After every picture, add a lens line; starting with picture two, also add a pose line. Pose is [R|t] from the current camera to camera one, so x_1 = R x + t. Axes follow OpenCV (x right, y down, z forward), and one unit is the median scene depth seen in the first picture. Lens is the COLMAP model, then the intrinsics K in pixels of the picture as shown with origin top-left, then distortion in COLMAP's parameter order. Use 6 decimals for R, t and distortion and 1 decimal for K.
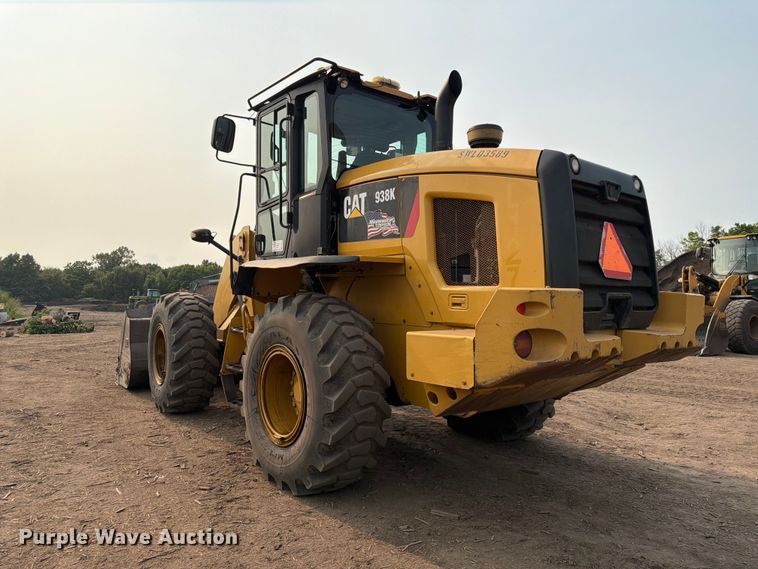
lens RADIAL K [[545.6, 0, 380.2], [0, 545.6, 286.2], [0, 0, 1]] dist [0.044686, -0.057860]
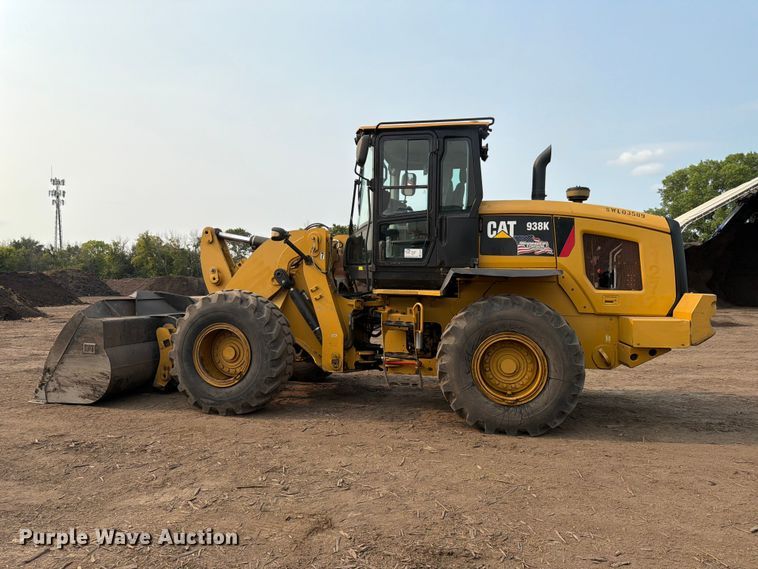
lens RADIAL K [[567.8, 0, 377.8], [0, 567.8, 287.0], [0, 0, 1]] dist [0.011183, 0.001300]
pose [[0.766772, 0.008774, 0.641859, -1.251884], [-0.017089, 0.999831, 0.006747, -0.008380], [-0.641691, -0.016142, 0.766793, 0.116676]]
